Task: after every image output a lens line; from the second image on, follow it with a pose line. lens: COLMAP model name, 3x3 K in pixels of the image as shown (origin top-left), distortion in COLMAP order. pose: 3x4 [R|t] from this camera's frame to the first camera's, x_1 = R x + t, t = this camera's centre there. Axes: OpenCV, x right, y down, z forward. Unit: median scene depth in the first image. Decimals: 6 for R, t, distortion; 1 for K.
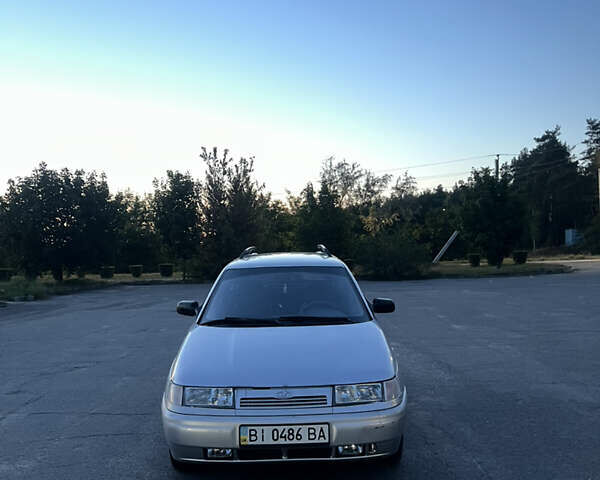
lens RADIAL K [[589.7, 0, 303.3], [0, 589.7, 241.7], [0, 0, 1]] dist [0.089264, -0.174956]
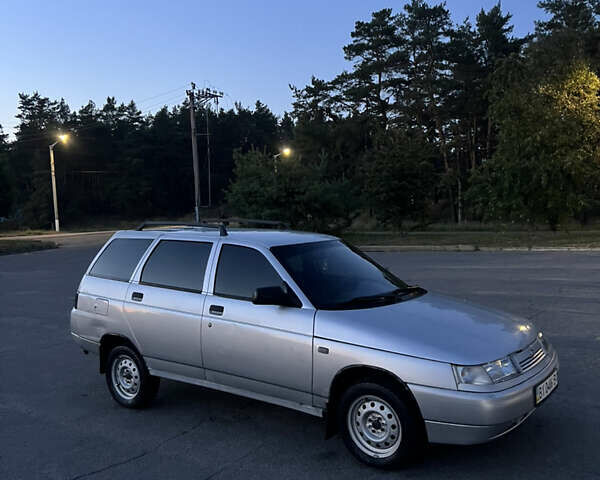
lens RADIAL K [[589.7, 0, 303.3], [0, 589.7, 241.7], [0, 0, 1]] dist [0.089264, -0.174956]
pose [[0.608760, -0.033820, 0.792633, -0.091550], [0.001624, 0.999142, 0.041384, 0.000821], [-0.793353, -0.023906, 0.608293, 0.054216]]
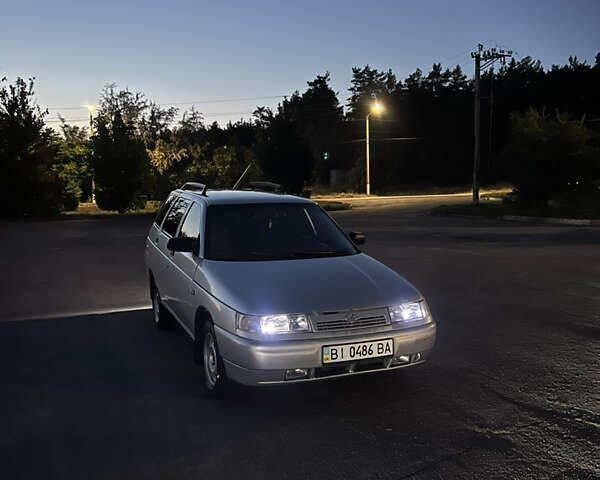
lens RADIAL K [[589.7, 0, 303.3], [0, 589.7, 241.7], [0, 0, 1]] dist [0.089264, -0.174956]
pose [[0.929149, -0.019957, 0.369166, -0.042428], [-0.019580, 0.994484, 0.103043, 0.000266], [-0.369186, -0.102970, 0.923633, 0.001538]]
